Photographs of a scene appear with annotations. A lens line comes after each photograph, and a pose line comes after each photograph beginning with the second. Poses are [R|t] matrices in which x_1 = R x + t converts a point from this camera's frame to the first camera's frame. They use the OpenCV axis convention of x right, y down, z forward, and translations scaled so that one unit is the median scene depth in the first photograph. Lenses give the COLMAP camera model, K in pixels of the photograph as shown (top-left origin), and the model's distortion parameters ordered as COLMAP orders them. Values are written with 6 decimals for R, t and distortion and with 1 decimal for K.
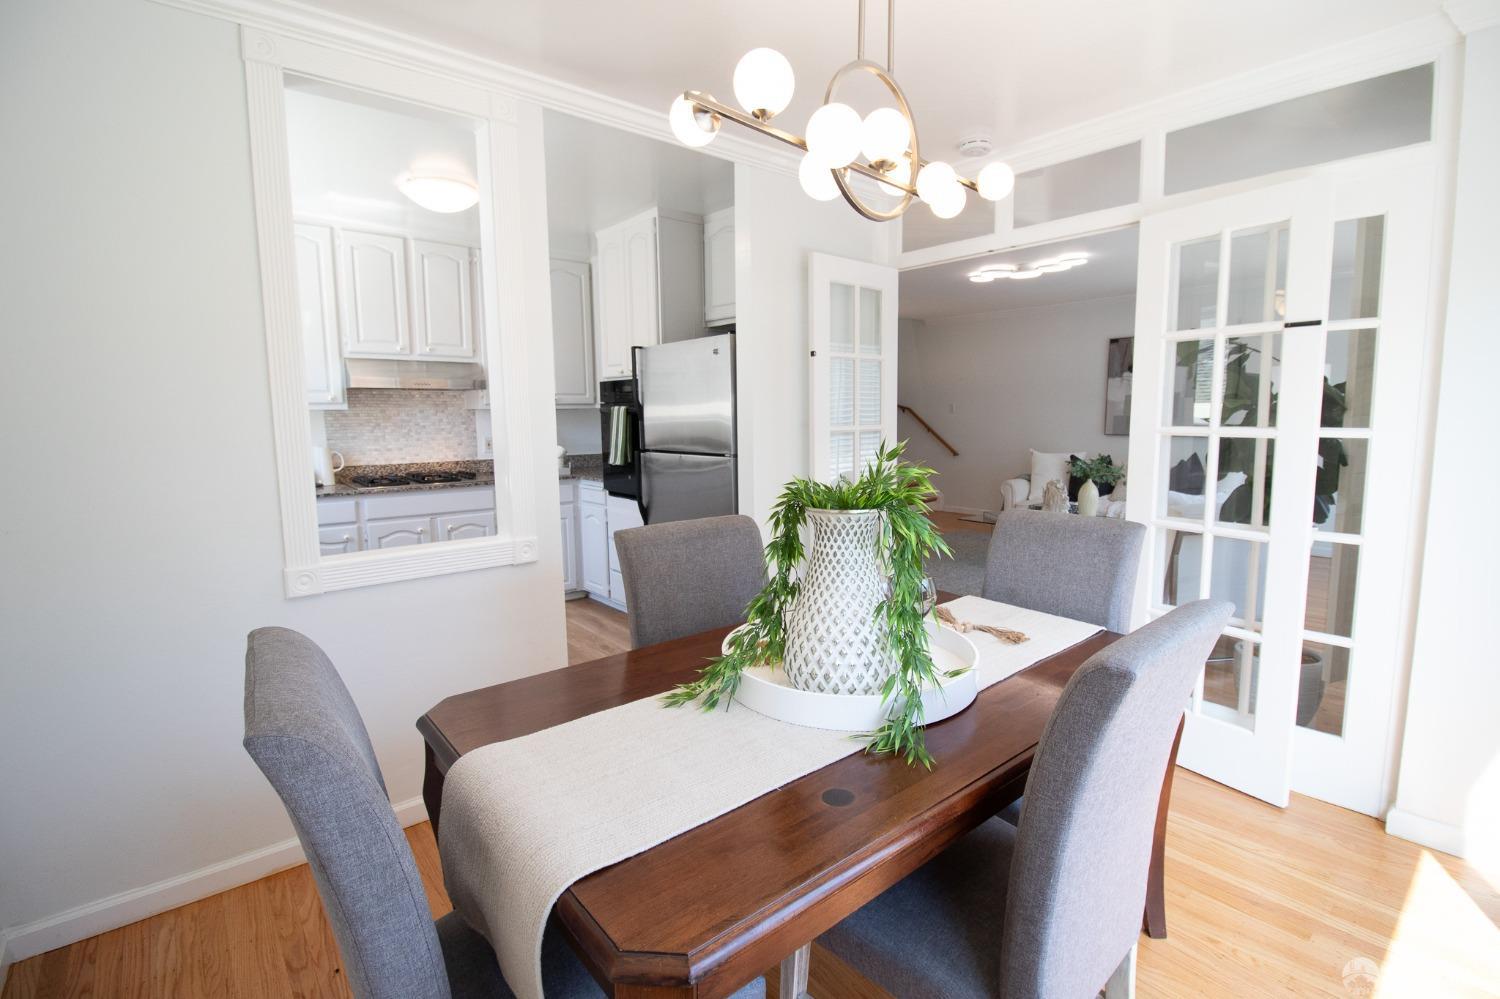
lens RADIAL K [[698.7, 0, 783.4], [0, 698.7, 493.0], [0, 0, 1]] dist [-0.006939, -0.006913]
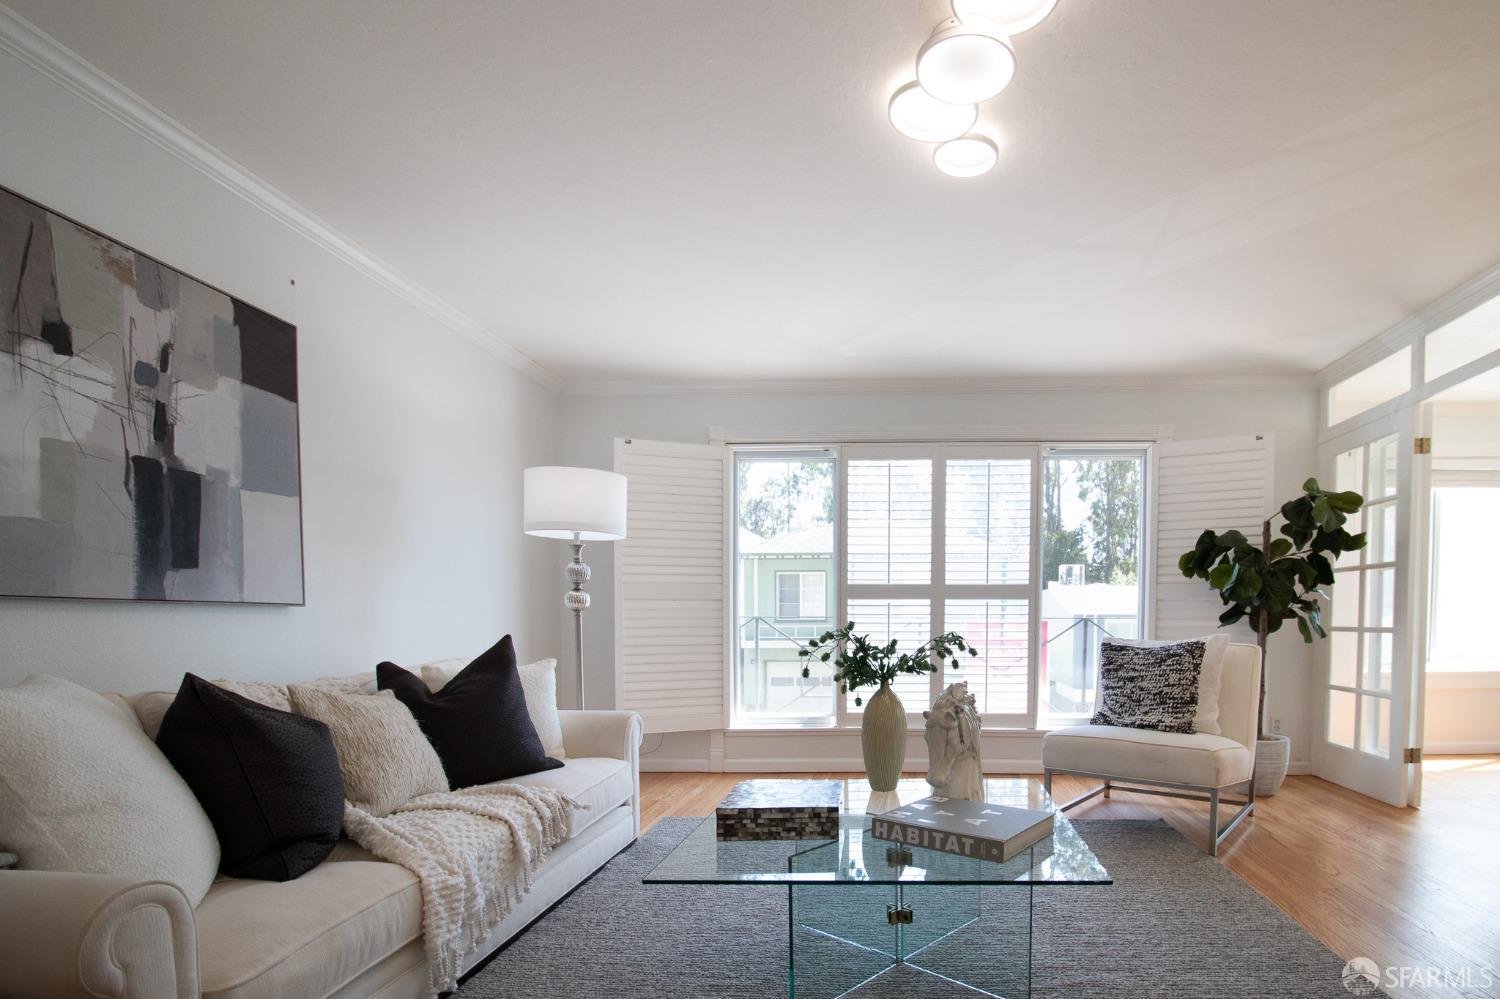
lens RADIAL K [[737.6, 0, 896.2], [0, 737.6, 644.4], [0, 0, 1]] dist [0.001821, -0.006480]
pose [[-0.726317, -0.011623, 0.687261, 0.104137], [0.091555, 0.989312, 0.113490, -0.075846], [-0.681235, 0.145352, -0.717490, 1.075625]]
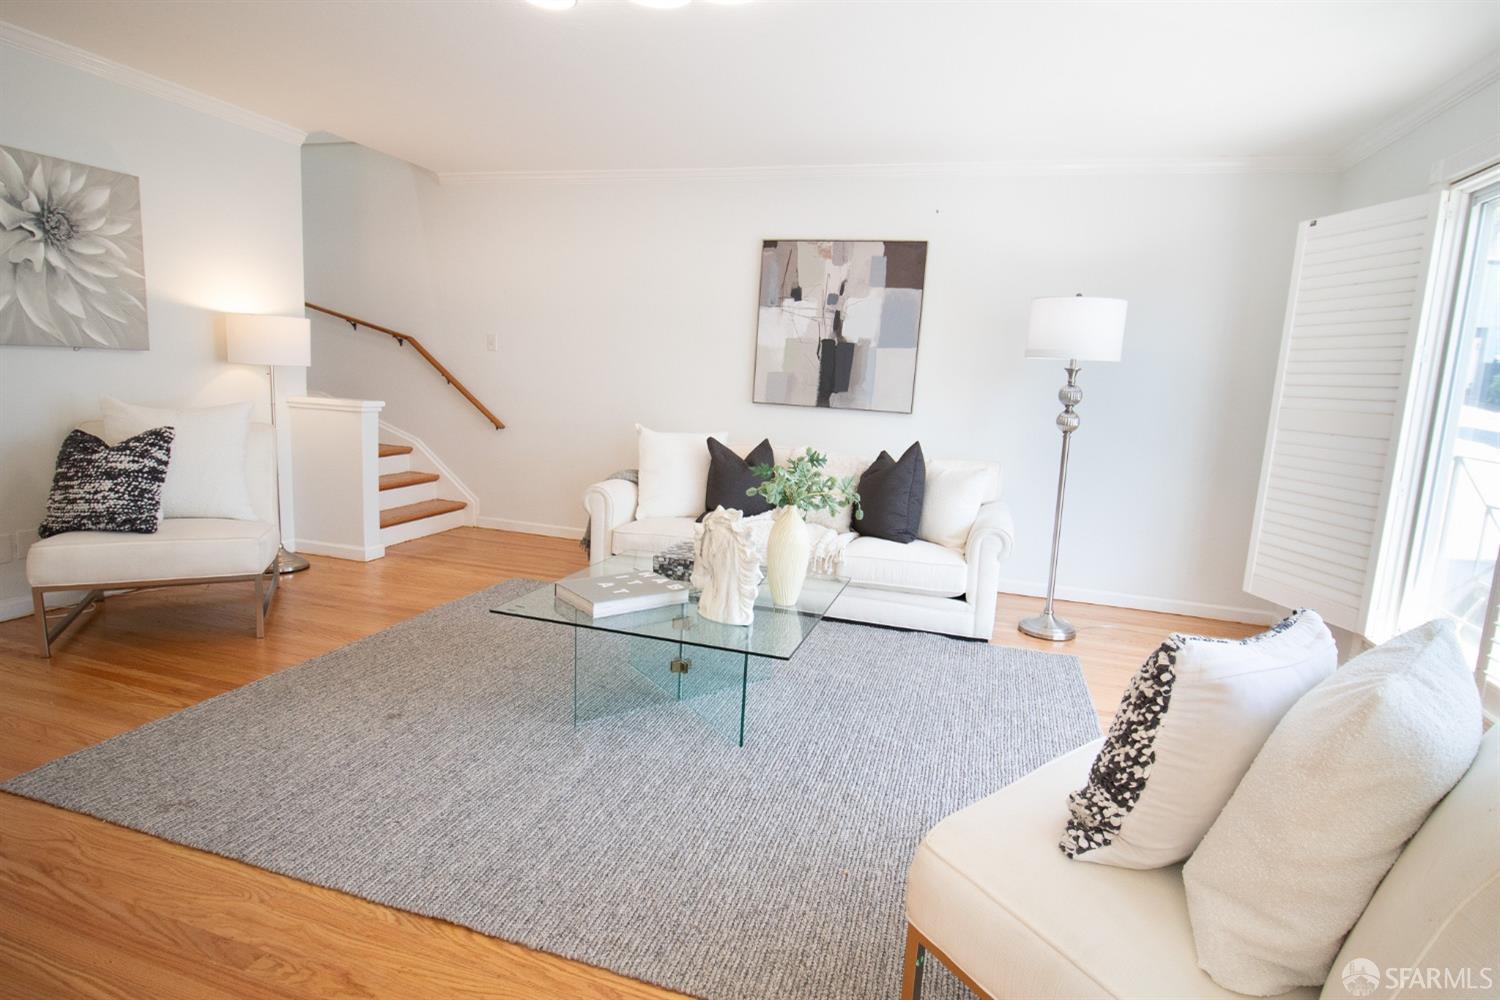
lens RADIAL K [[763.8, 0, 761.8], [0, 763.8, 490.2], [0, 0, 1]] dist [-0.004036, -0.010105]
pose [[0.850209, -0.022139, 0.525980, 0.136389], [-0.001233, 0.999029, 0.044043, -0.042270], [-0.526445, -0.038094, 0.849356, 0.489382]]
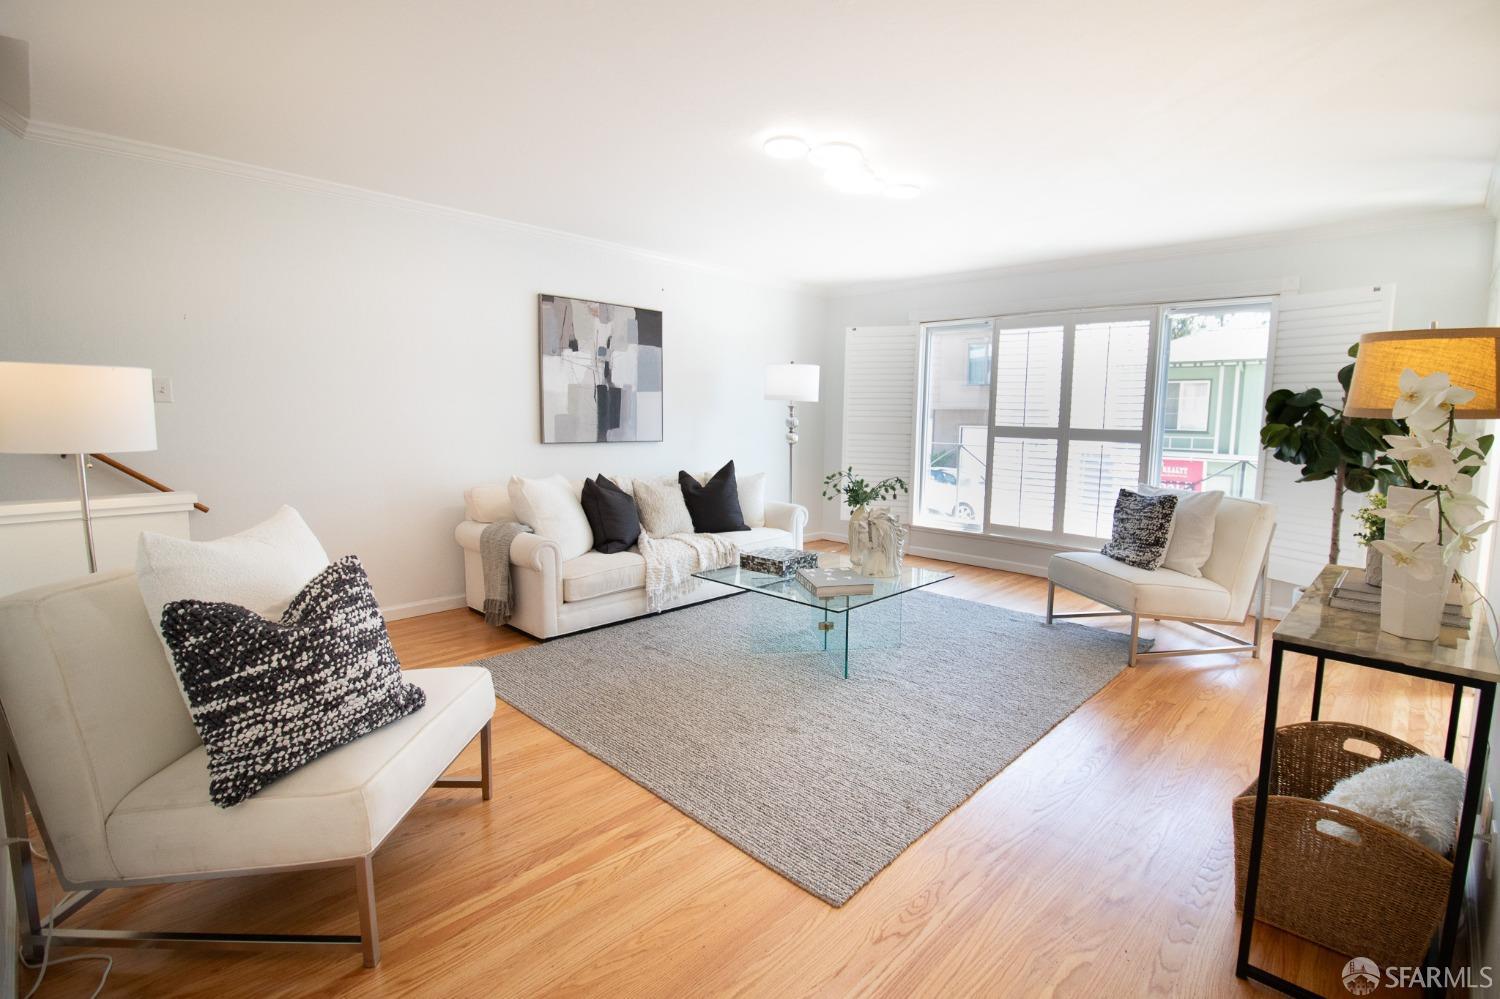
lens RADIAL K [[698.7, 0, 791.6], [0, 698.7, 488.4], [0, 0, 1]] dist [-0.006939, -0.006913]
pose [[-0.098547, -0.098716, 0.990224, -0.222512], [0.102132, 0.988810, 0.108739, -0.100024], [-0.989878, 0.111850, -0.087362, 0.931797]]
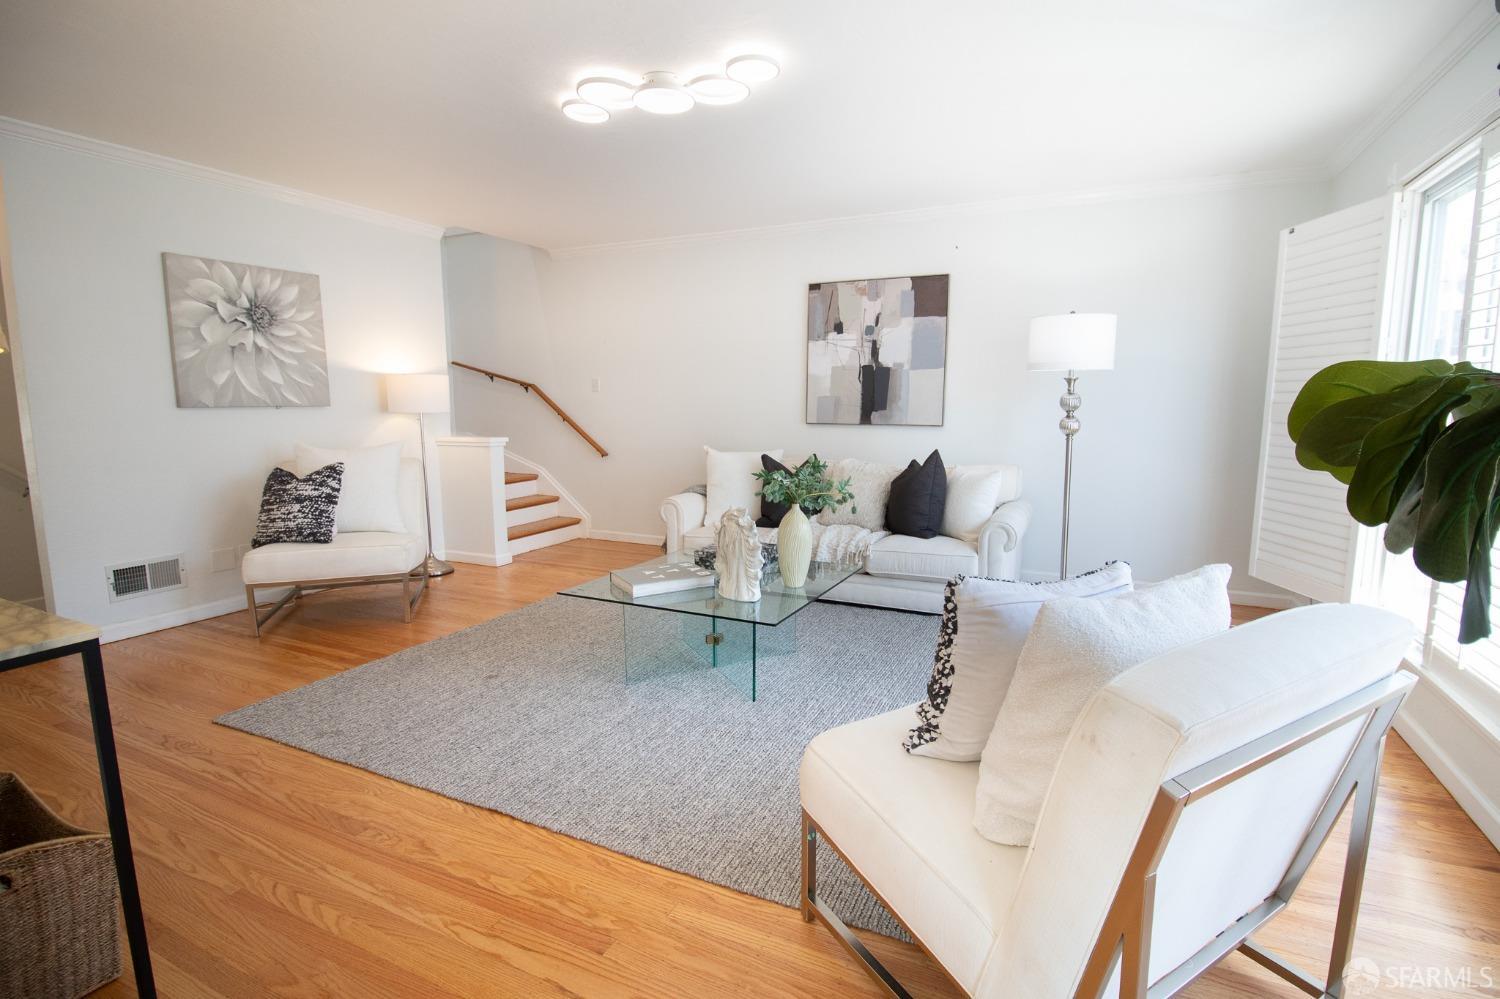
lens RADIAL K [[698.7, 0, 776.4], [0, 698.7, 495.1], [0, 0, 1]] dist [-0.006939, -0.006913]
pose [[0.916902, -0.043550, 0.396730, 0.173084], [0.037950, 0.999038, 0.021959, -0.032674], [-0.397305, -0.005079, 0.917673, 0.418394]]
